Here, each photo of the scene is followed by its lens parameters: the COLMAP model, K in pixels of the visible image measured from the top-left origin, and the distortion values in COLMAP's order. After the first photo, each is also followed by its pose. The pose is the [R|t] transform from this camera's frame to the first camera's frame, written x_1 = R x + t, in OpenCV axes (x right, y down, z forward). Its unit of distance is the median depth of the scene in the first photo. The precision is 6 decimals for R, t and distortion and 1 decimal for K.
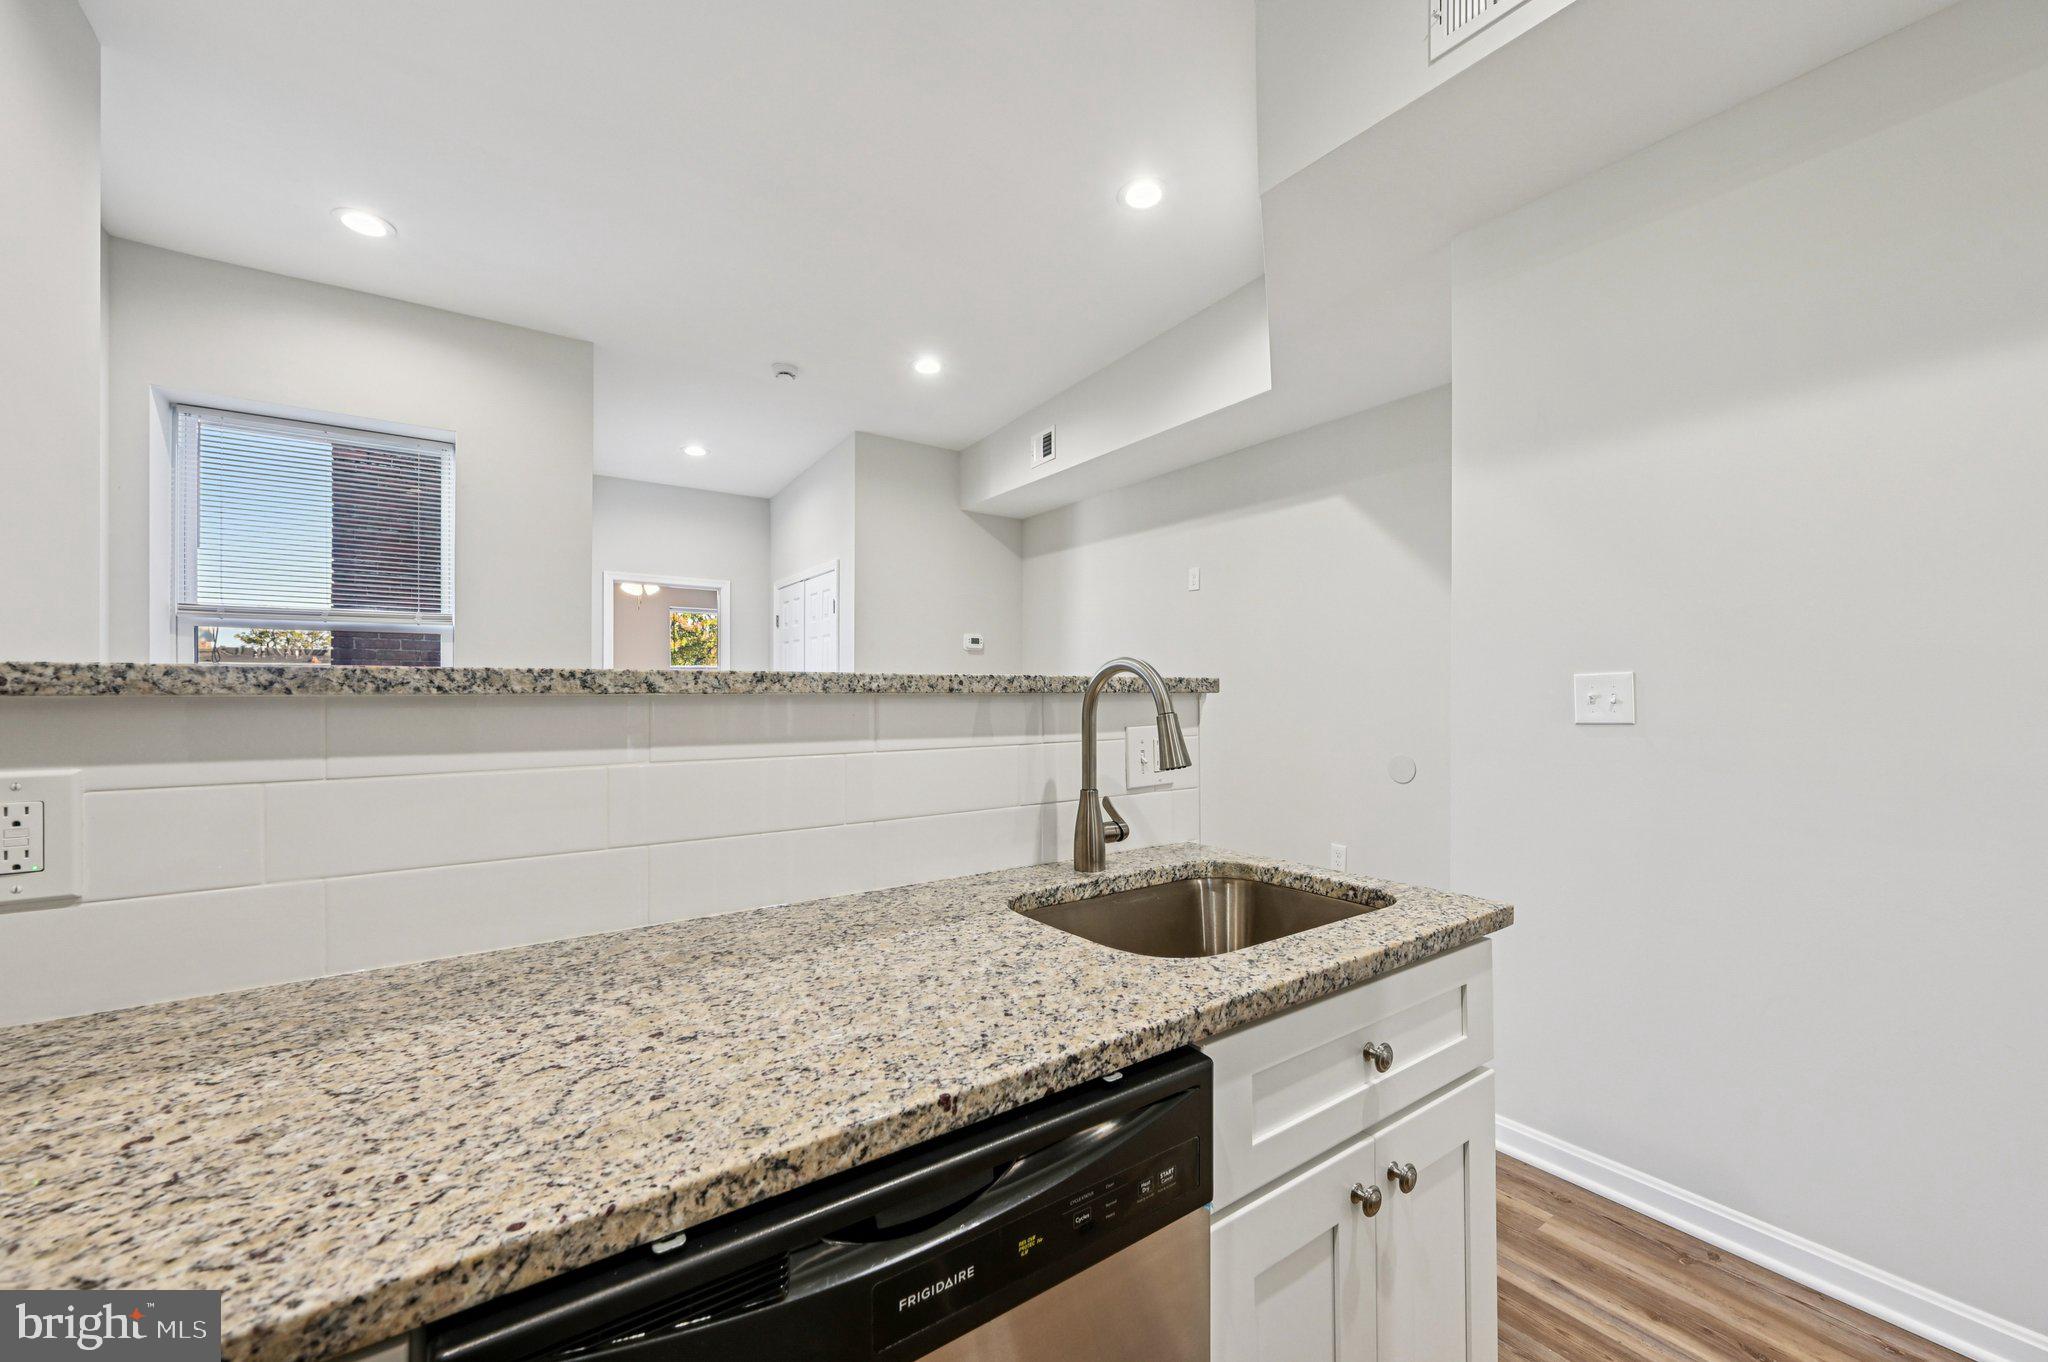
lens RADIAL K [[805.0, 0, 1031.7], [0, 805.0, 701.3], [0, 0, 1]] dist [-0.004997, 0.001511]
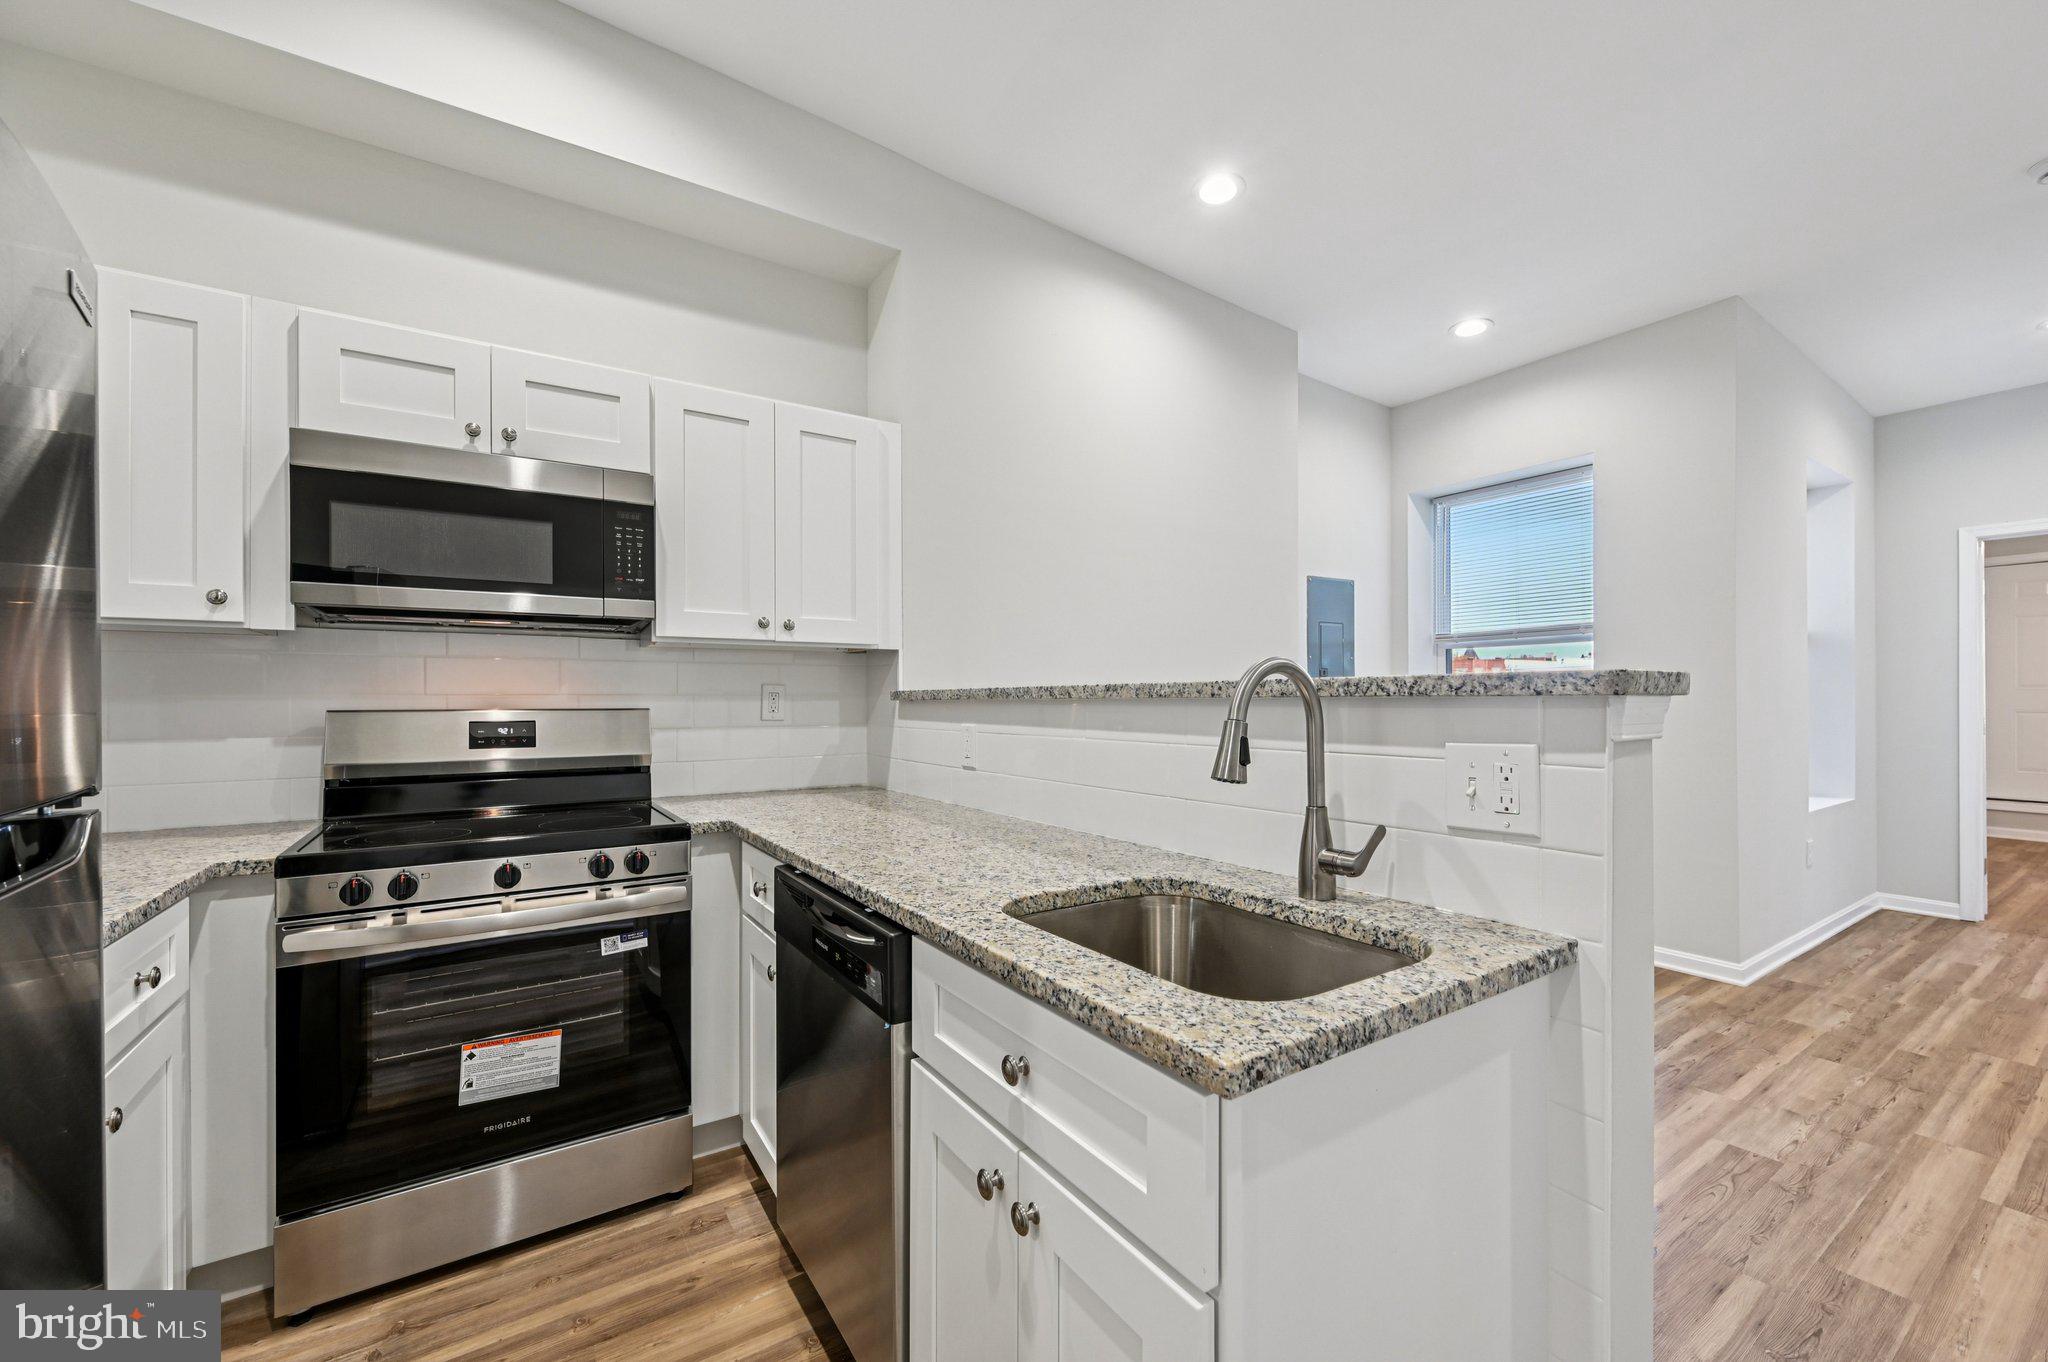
lens RADIAL K [[805.0, 0, 1031.6], [0, 805.0, 693.3], [0, 0, 1]] dist [-0.004997, 0.001511]
pose [[-0.027677, -0.006083, -0.999598, 1.279411], [-0.004983, 0.999970, -0.005947, -0.010107], [0.999605, 0.004817, -0.027706, 0.947250]]
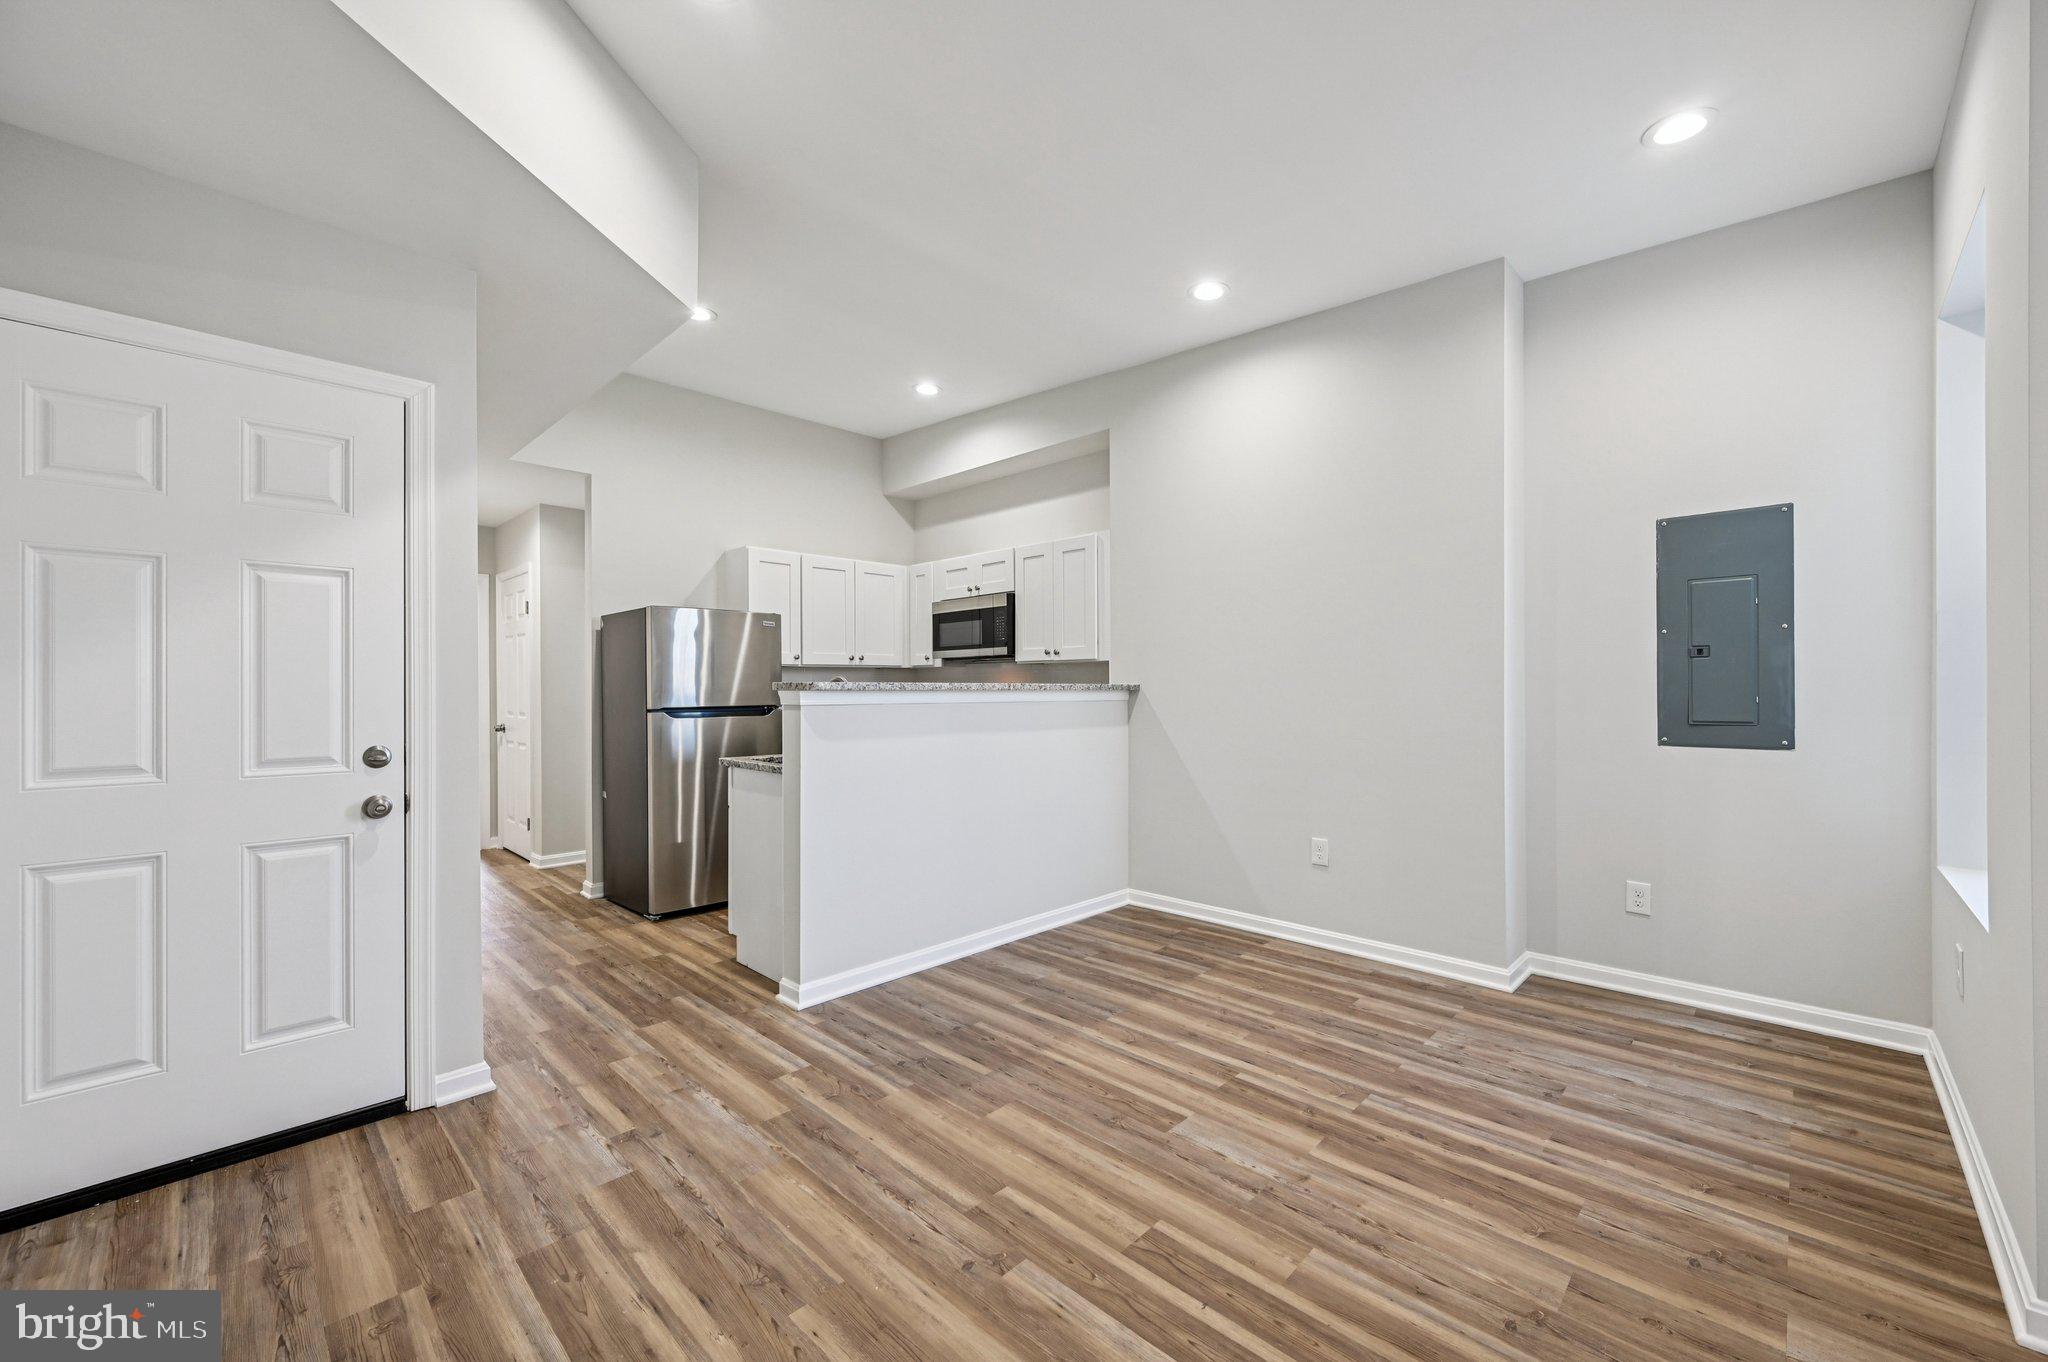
lens RADIAL K [[805.0, 0, 1036.5], [0, 805.0, 685.2], [0, 0, 1]] dist [-0.004997, 0.001511]
pose [[-0.980936, 0.002568, -0.194315, -0.023413], [0.002053, 0.999994, 0.002852, -0.040906], [0.194321, 0.002399, -0.980935, 4.728346]]
